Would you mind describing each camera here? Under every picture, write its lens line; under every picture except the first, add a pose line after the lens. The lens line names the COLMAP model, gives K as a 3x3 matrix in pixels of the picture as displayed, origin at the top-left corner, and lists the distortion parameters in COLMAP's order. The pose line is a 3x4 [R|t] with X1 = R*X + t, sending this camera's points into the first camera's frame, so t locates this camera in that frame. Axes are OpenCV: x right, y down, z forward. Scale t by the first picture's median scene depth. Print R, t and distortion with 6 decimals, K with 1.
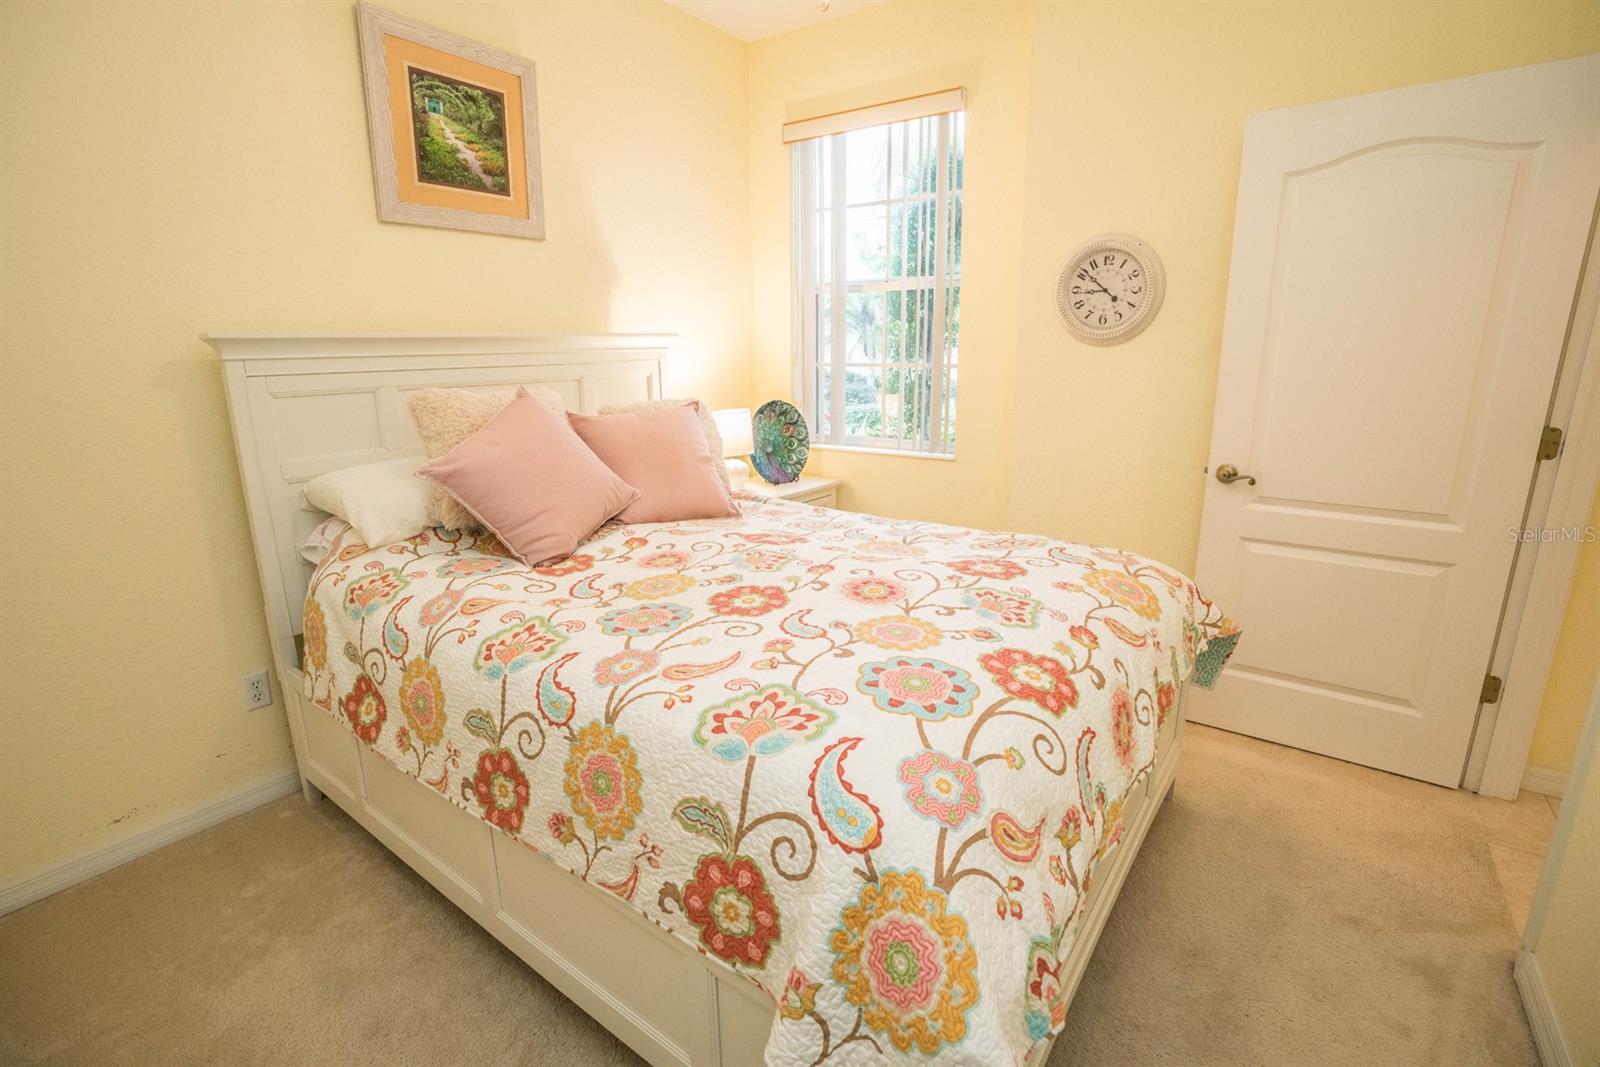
lens RADIAL K [[733.8, 0, 794.6], [0, 733.8, 531.7], [0, 0, 1]] dist [-0.068023, 0.024913]
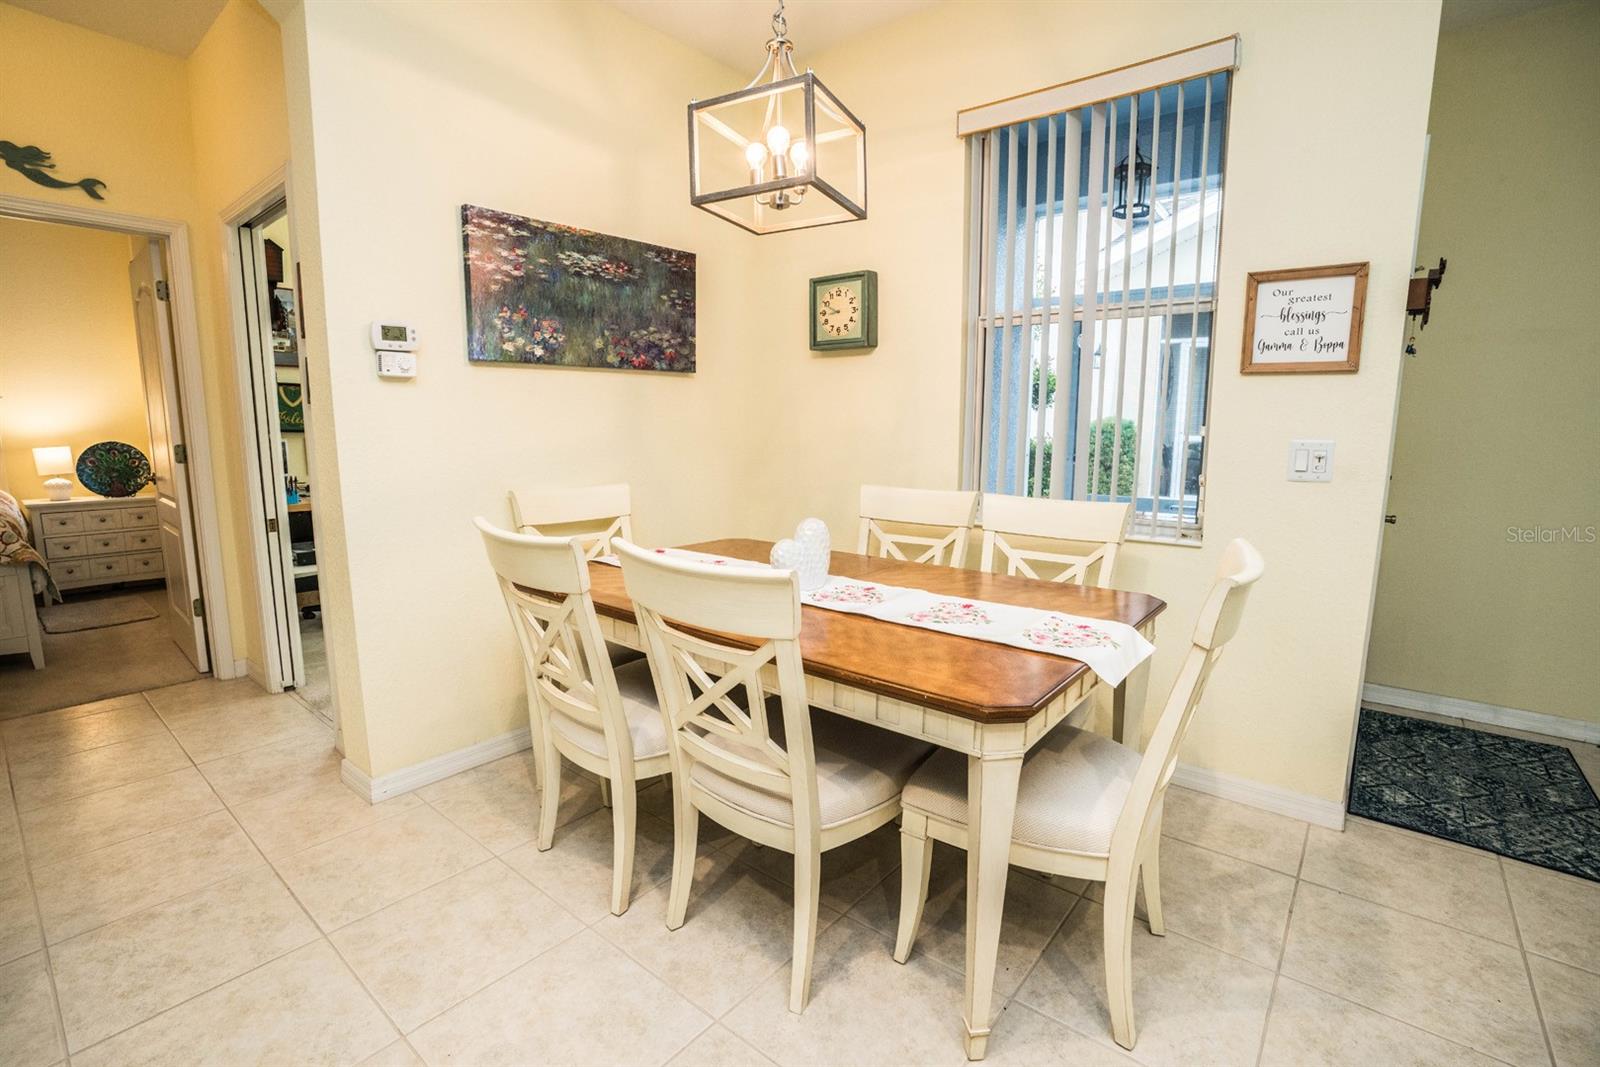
lens RADIAL K [[733.8, 0, 794.6], [0, 733.8, 531.7], [0, 0, 1]] dist [-0.068023, 0.024913]
pose [[0.998453, 0.021340, -0.051338, 2.309973], [-0.026244, 0.994955, -0.096832, 0.168285], [0.049013, 0.098029, 0.993976, -0.547711]]
